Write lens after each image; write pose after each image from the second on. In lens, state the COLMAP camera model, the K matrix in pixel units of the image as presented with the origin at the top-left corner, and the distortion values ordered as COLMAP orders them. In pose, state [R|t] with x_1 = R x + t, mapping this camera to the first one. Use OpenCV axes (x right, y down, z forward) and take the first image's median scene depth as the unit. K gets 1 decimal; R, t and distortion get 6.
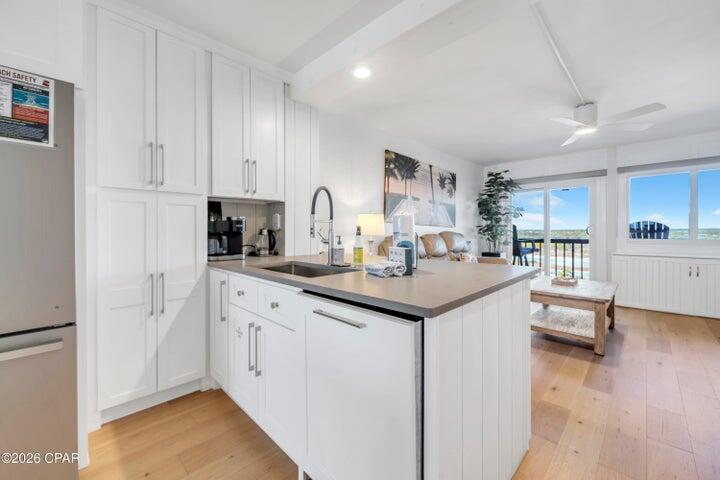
lens RADIAL K [[298.4, 0, 350.9], [0, 298.4, 228.1], [0, 0, 1]] dist [-0.001192, -0.000304]
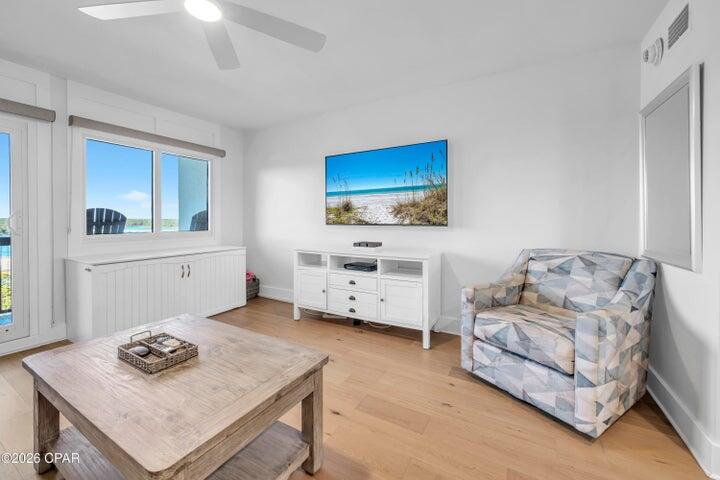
lens RADIAL K [[298.4, 0, 350.9], [0, 298.4, 228.1], [0, 0, 1]] dist [-0.001192, -0.000304]
pose [[-0.262020, -0.033399, 0.964484, 0.182860], [-0.010857, 0.999440, 0.031660, -0.006228], [-0.965001, -0.002176, -0.262236, 0.629793]]
